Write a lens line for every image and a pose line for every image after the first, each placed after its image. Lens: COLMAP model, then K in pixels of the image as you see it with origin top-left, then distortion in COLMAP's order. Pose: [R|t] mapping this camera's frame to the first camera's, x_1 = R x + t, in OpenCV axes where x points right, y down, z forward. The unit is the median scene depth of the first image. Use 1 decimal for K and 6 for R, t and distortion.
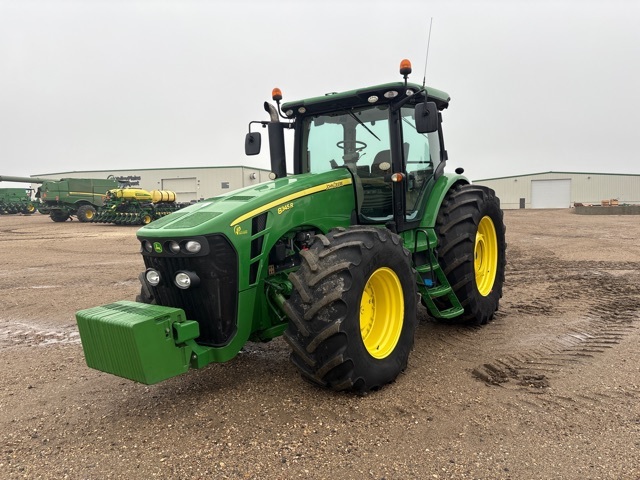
lens RADIAL K [[472.3, 0, 320.0], [0, 472.3, 240.0], [0, 0, 1]] dist [0.067720, -0.065959]
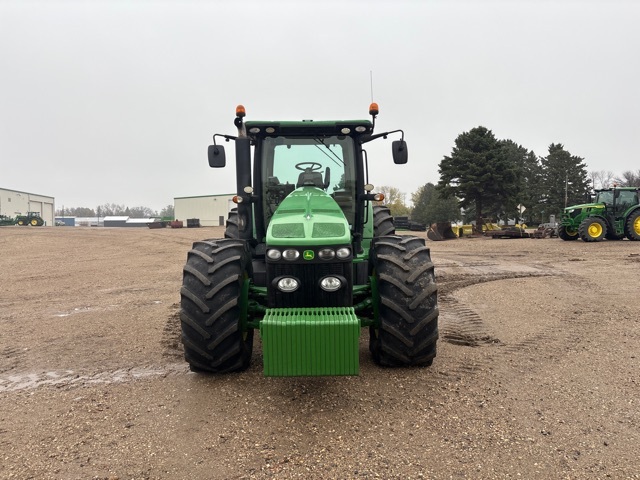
lens RADIAL K [[473.2, 0, 314.7], [0, 473.2, 248.4], [0, 0, 1]] dist [0.034515, -0.006511]
pose [[0.811382, -0.022029, 0.584101, -0.917718], [0.032078, 0.999462, -0.006865, 0.007179], [-0.583635, 0.024307, 0.811652, 0.120045]]
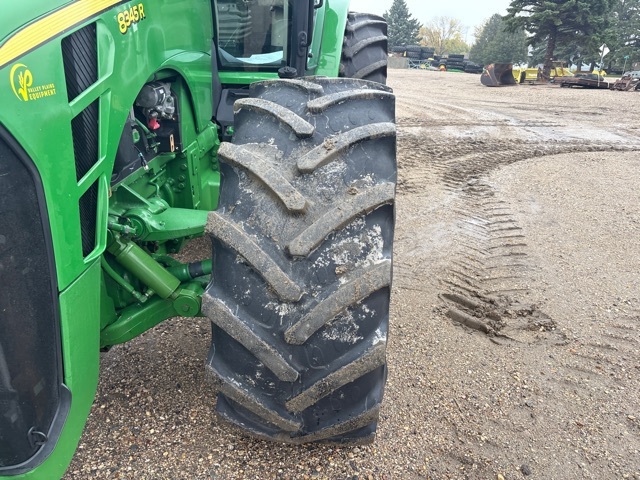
lens RADIAL K [[472.3, 0, 320.0], [0, 472.3, 240.0], [0, 0, 1]] dist [0.067720, -0.065959]
pose [[0.856534, -0.133775, 0.498452, -0.177432], [-0.026973, 0.952898, 0.302090, -0.023222], [-0.515386, -0.272195, 0.812581, 0.669355]]
